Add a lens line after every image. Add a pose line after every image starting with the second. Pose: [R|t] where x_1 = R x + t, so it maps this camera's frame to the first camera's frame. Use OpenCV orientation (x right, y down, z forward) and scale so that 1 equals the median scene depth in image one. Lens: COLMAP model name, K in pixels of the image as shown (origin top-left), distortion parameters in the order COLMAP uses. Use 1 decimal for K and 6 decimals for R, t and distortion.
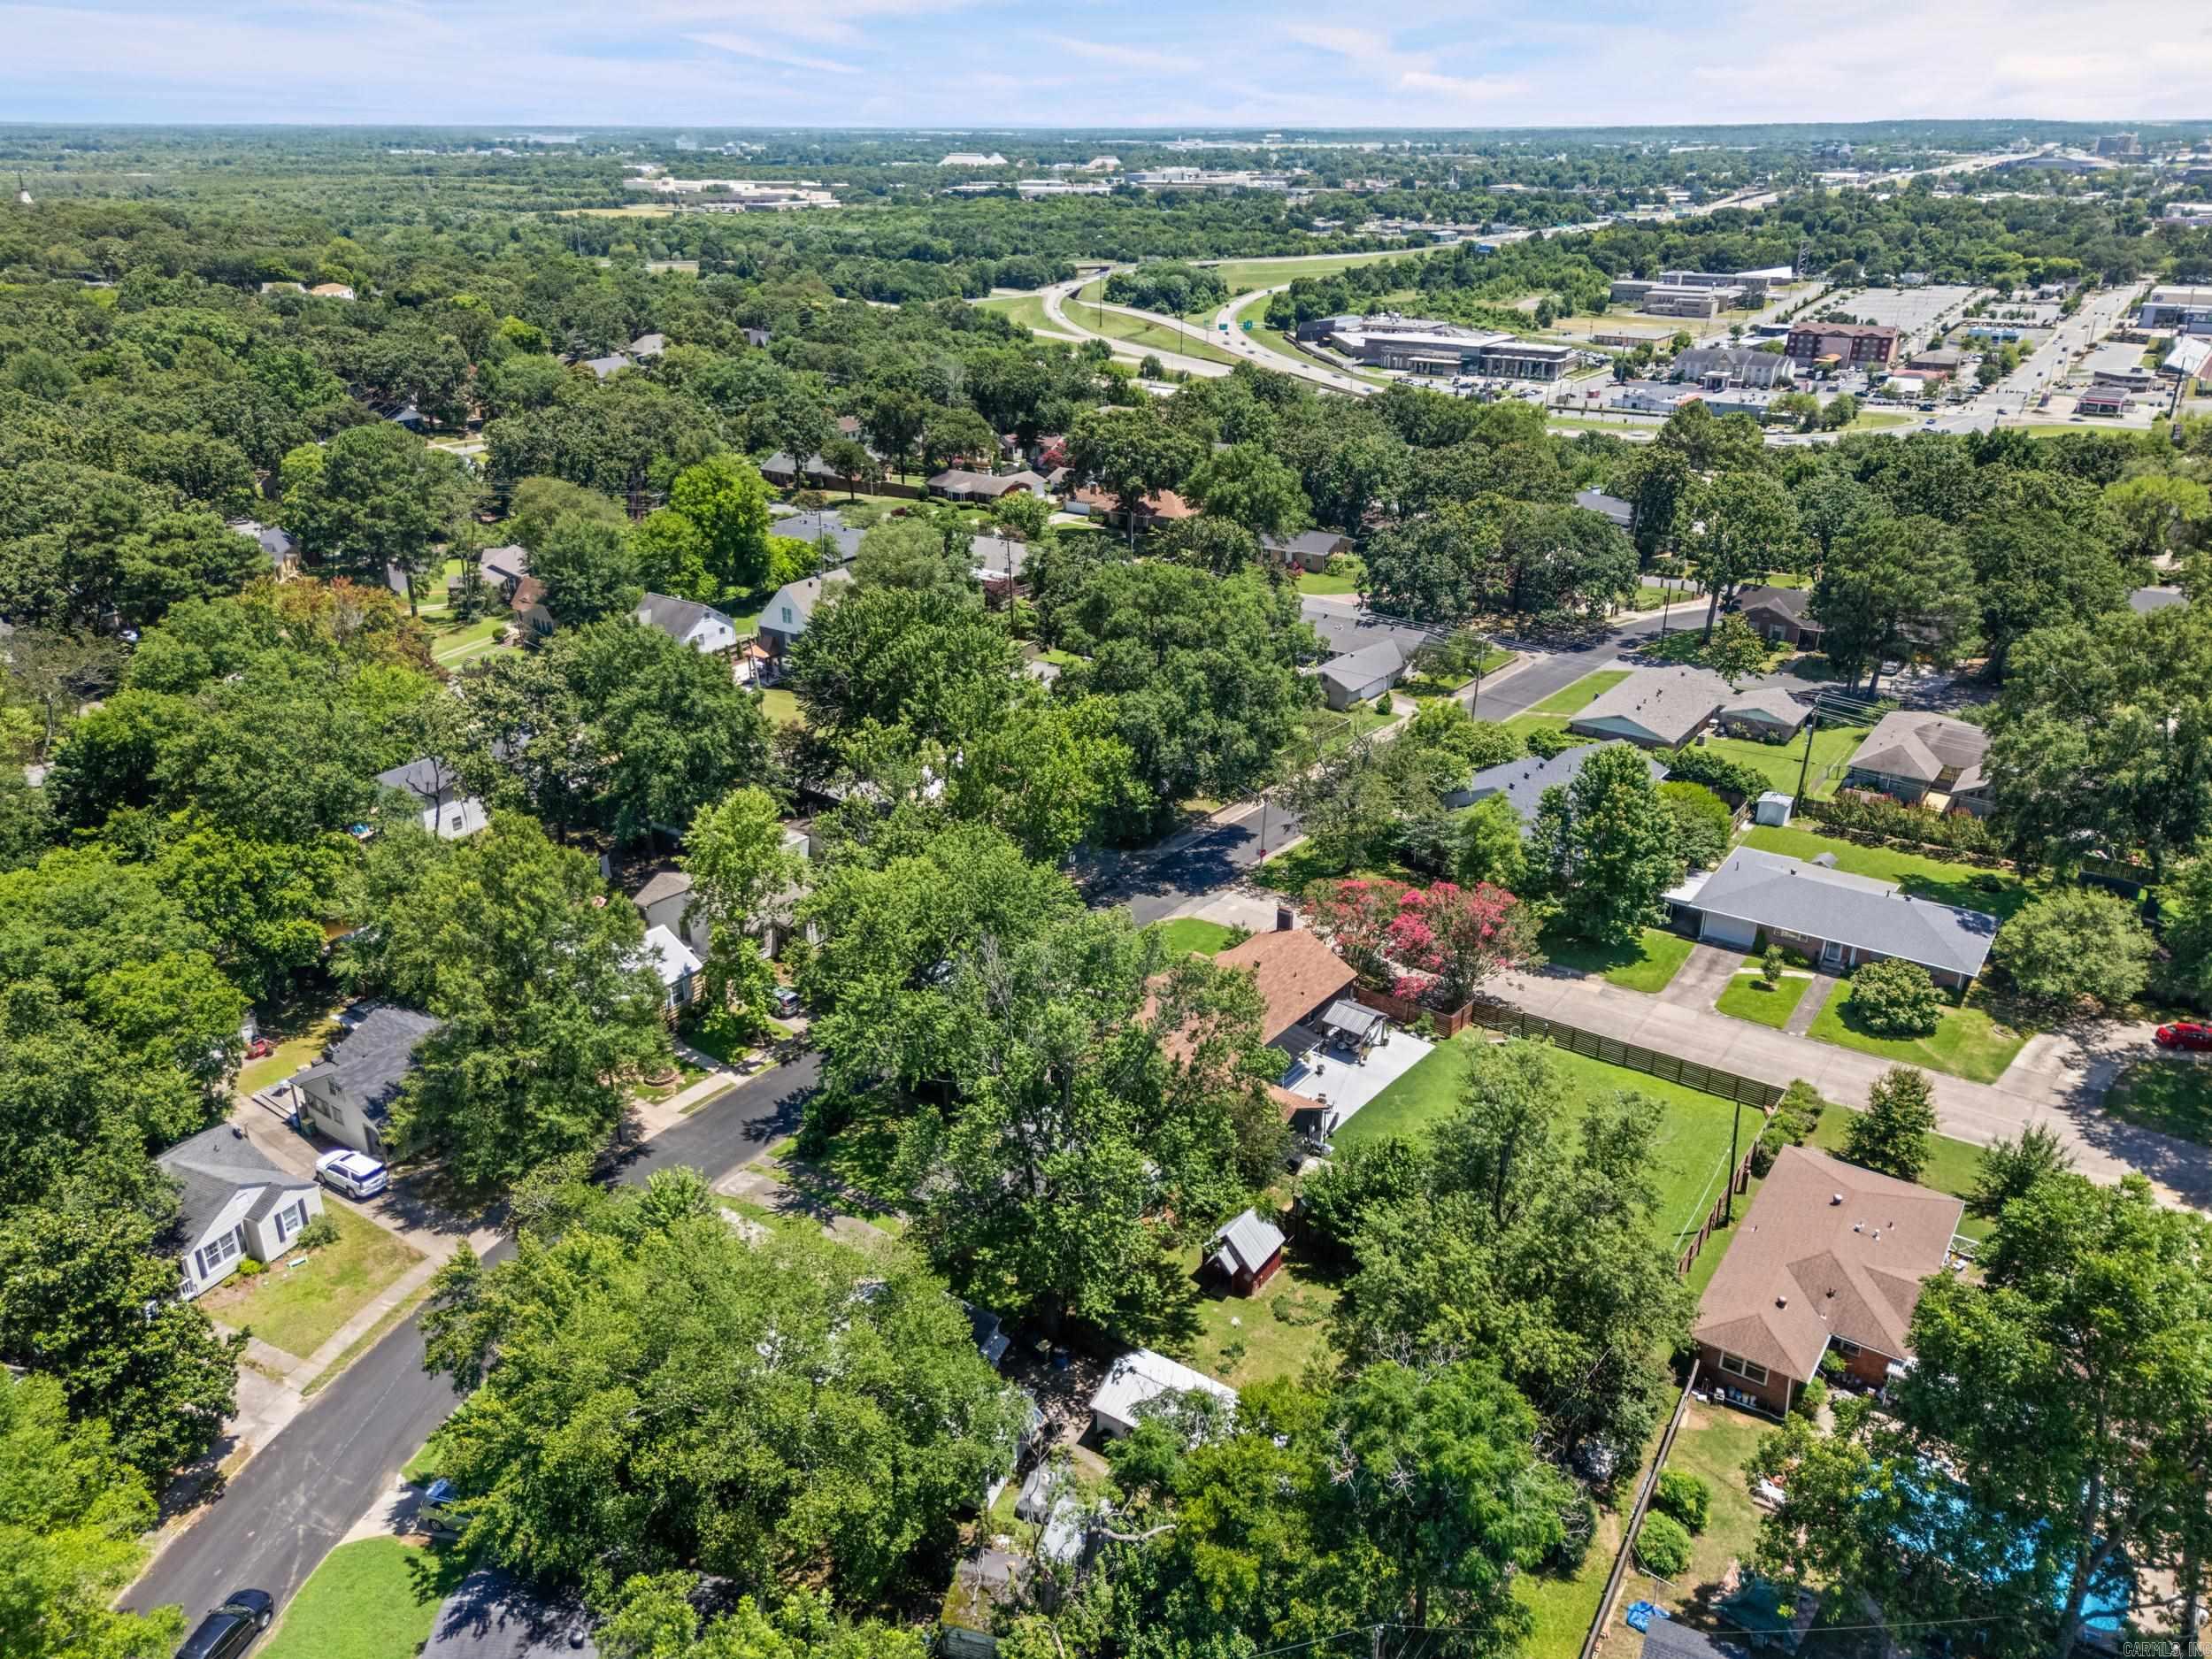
lens RADIAL K [[1663.7, 0, 1106.0], [0, 1663.7, 829.5], [0, 0, 1]] dist [0.014725, -0.020641]
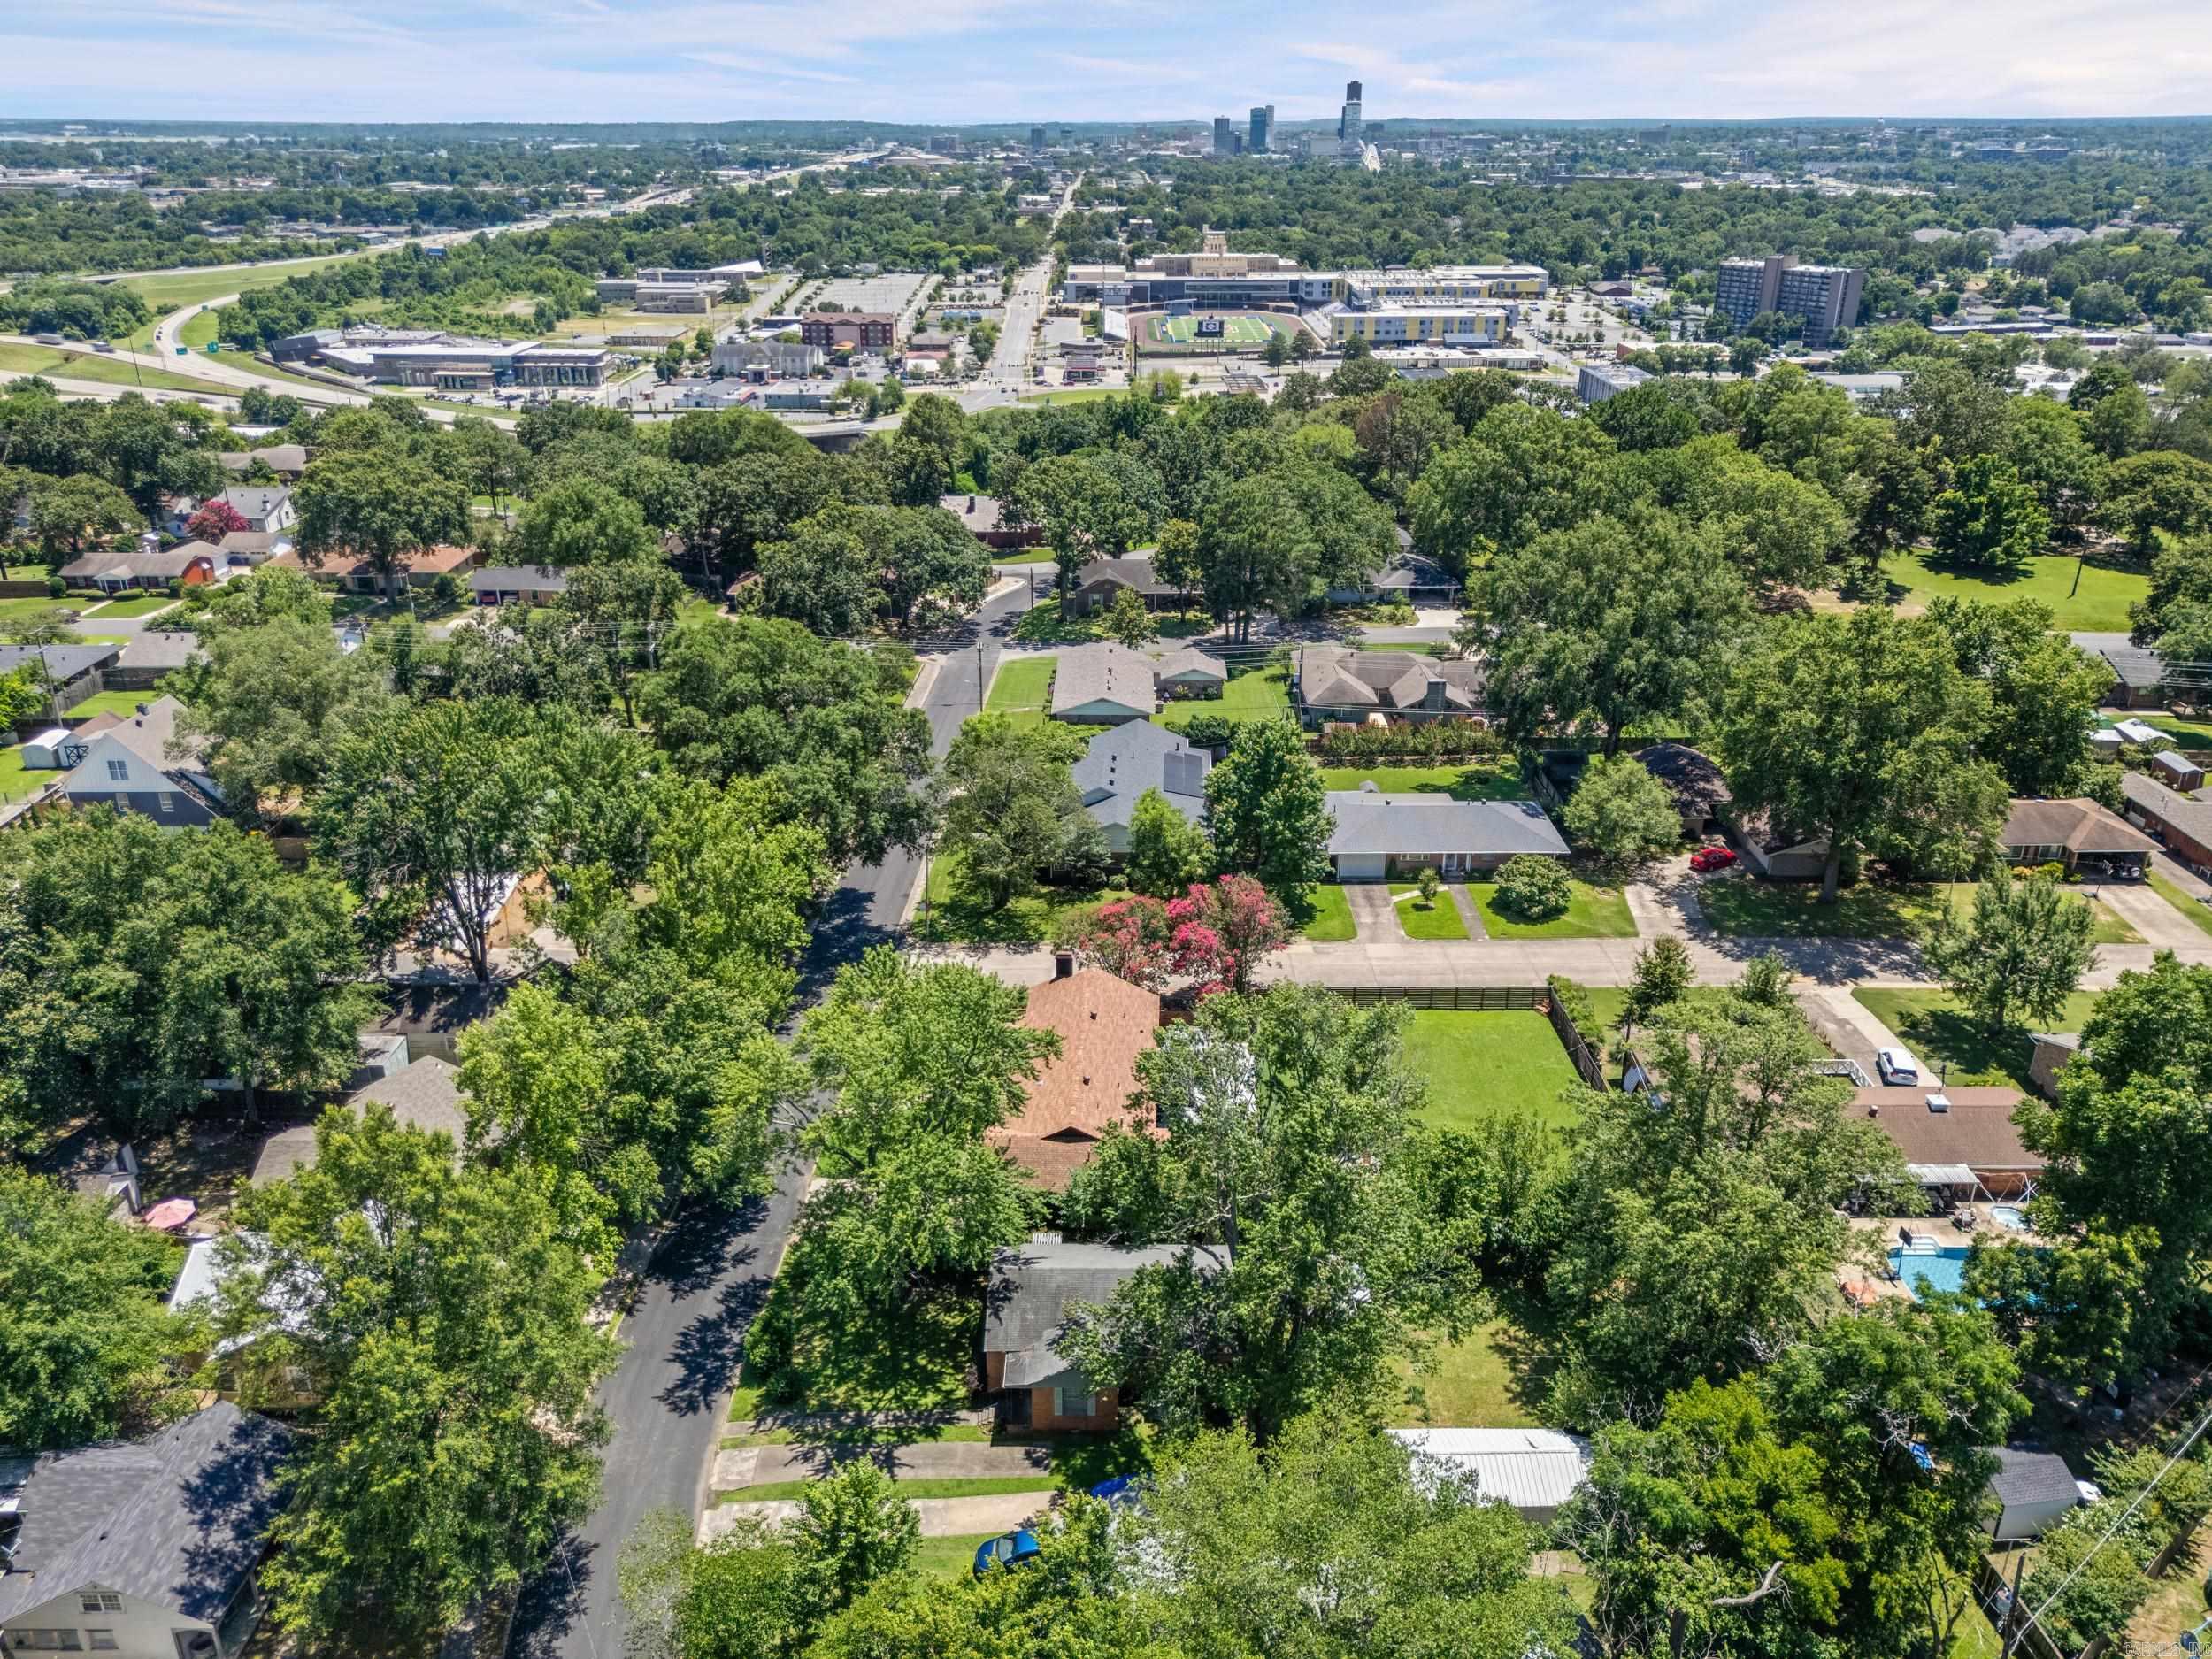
lens RADIAL K [[1663.7, 0, 1106.0], [0, 1663.7, 829.5], [0, 0, 1]] dist [0.014725, -0.020641]
pose [[0.796192, -0.224482, 0.561859, -0.087546], [0.223357, 0.972084, 0.071868, -0.018850], [-0.562307, 0.068274, 0.824105, 0.045022]]
